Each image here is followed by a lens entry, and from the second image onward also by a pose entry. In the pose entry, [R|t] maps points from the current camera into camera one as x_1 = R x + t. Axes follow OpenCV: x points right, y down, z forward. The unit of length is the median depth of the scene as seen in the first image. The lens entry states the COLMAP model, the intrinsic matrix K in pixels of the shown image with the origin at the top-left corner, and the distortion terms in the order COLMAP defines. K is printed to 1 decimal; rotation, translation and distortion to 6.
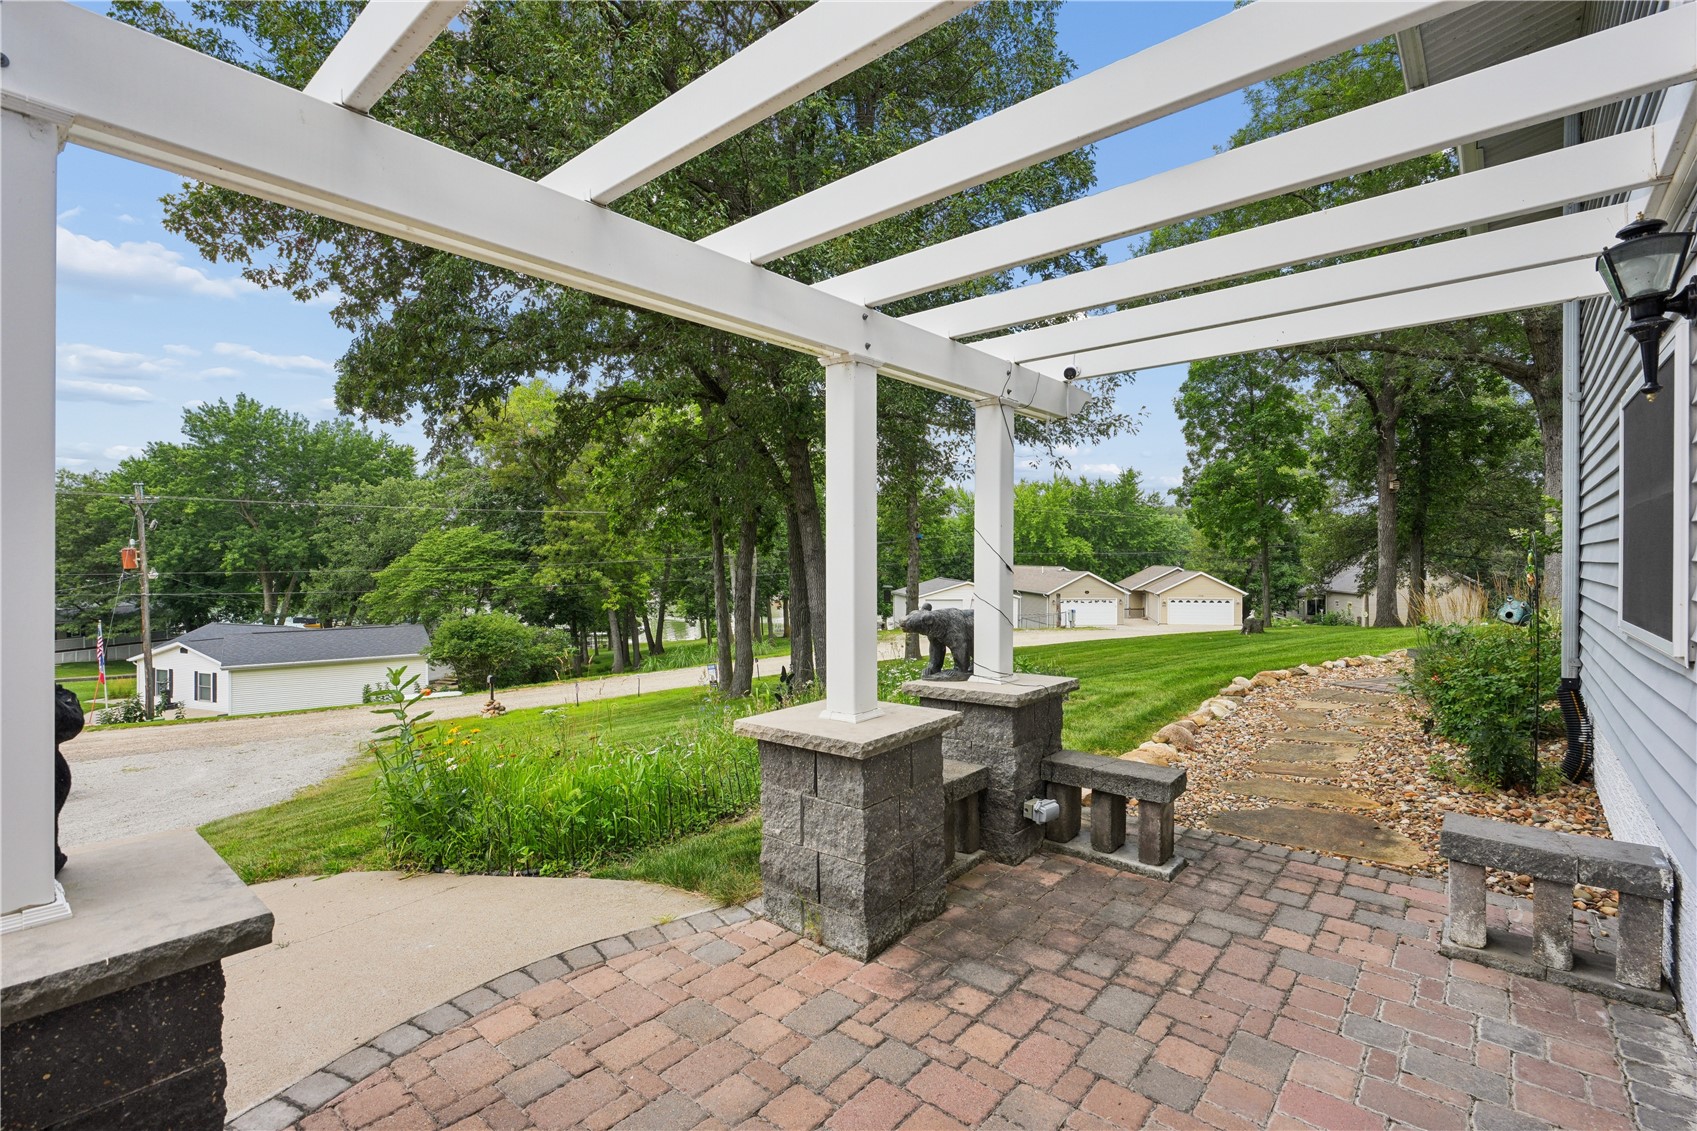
lens RADIAL K [[783.7, 0, 848.5], [0, 783.7, 565.5], [0, 0, 1]] dist [-0.000522, -0.000130]
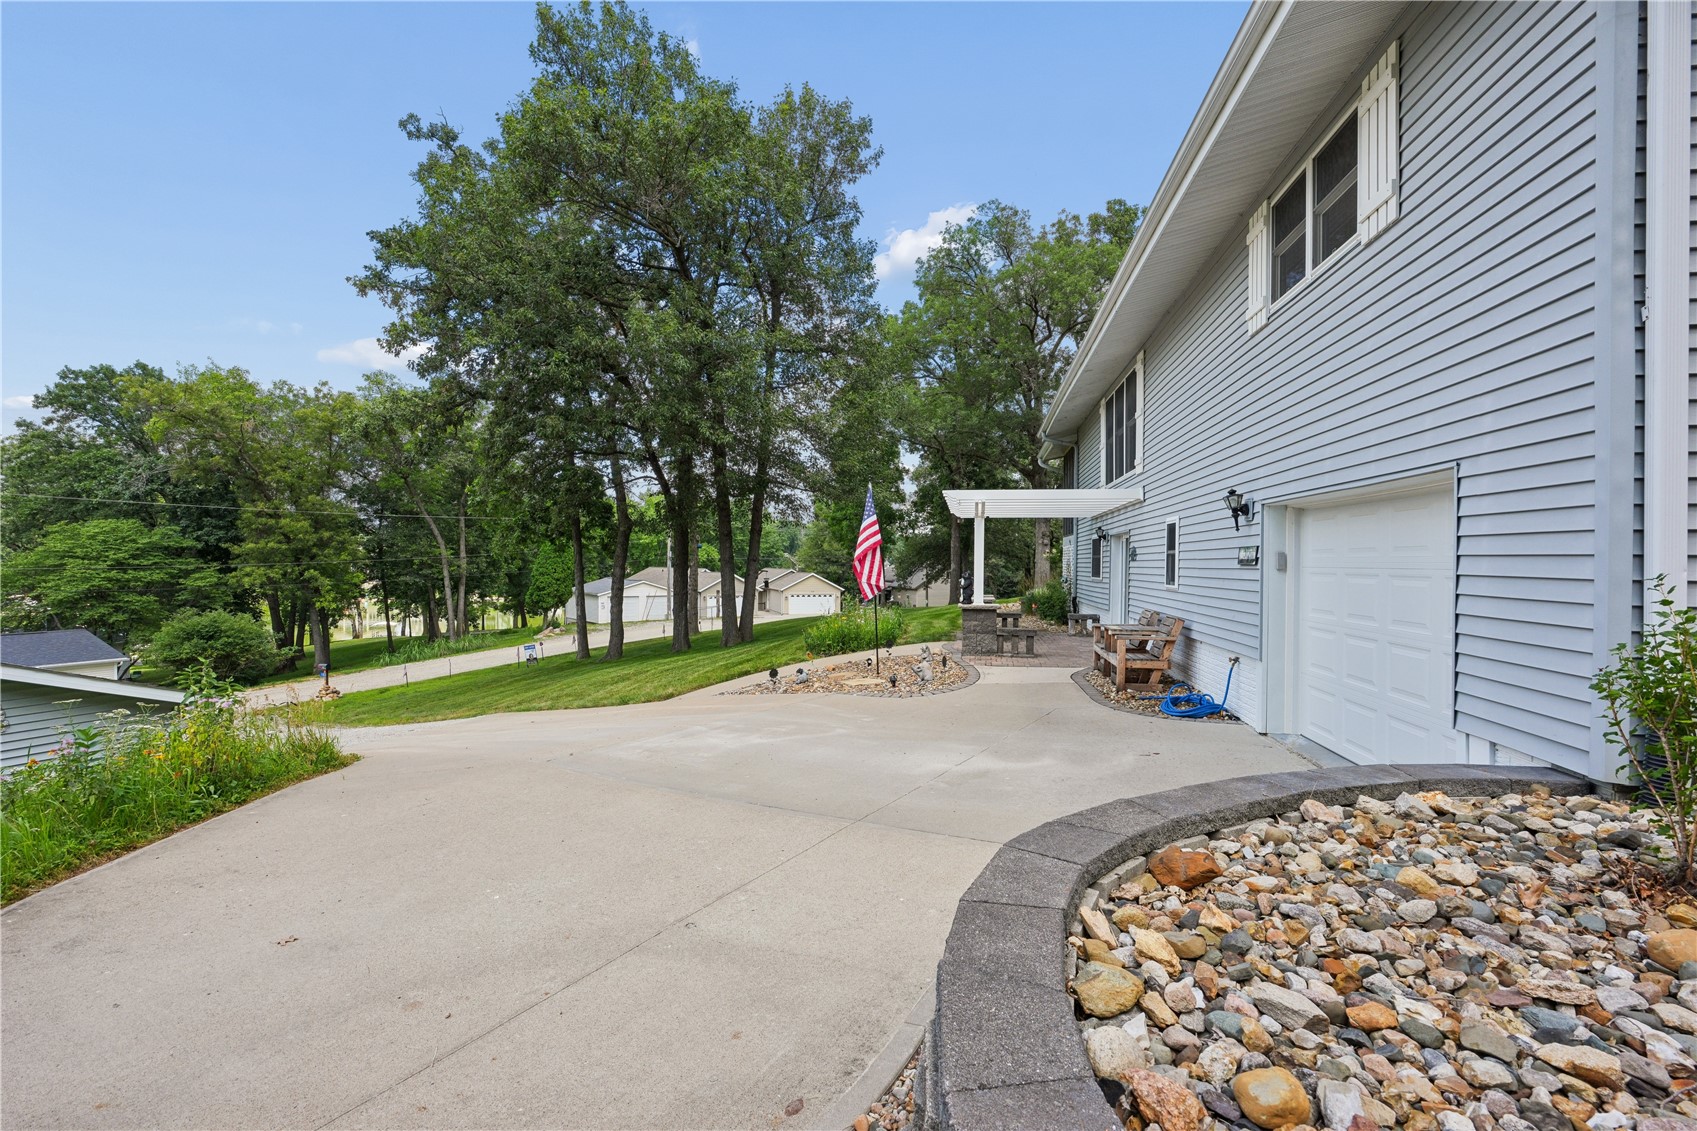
lens RADIAL K [[783.7, 0, 848.5], [0, 783.7, 565.5], [0, 0, 1]] dist [-0.000522, -0.000130]
pose [[0.854415, 0.007596, 0.519535, -0.255746], [-0.006267, 0.999971, -0.004315, 0.001247], [-0.519553, 0.000431, 0.854438, -0.209505]]
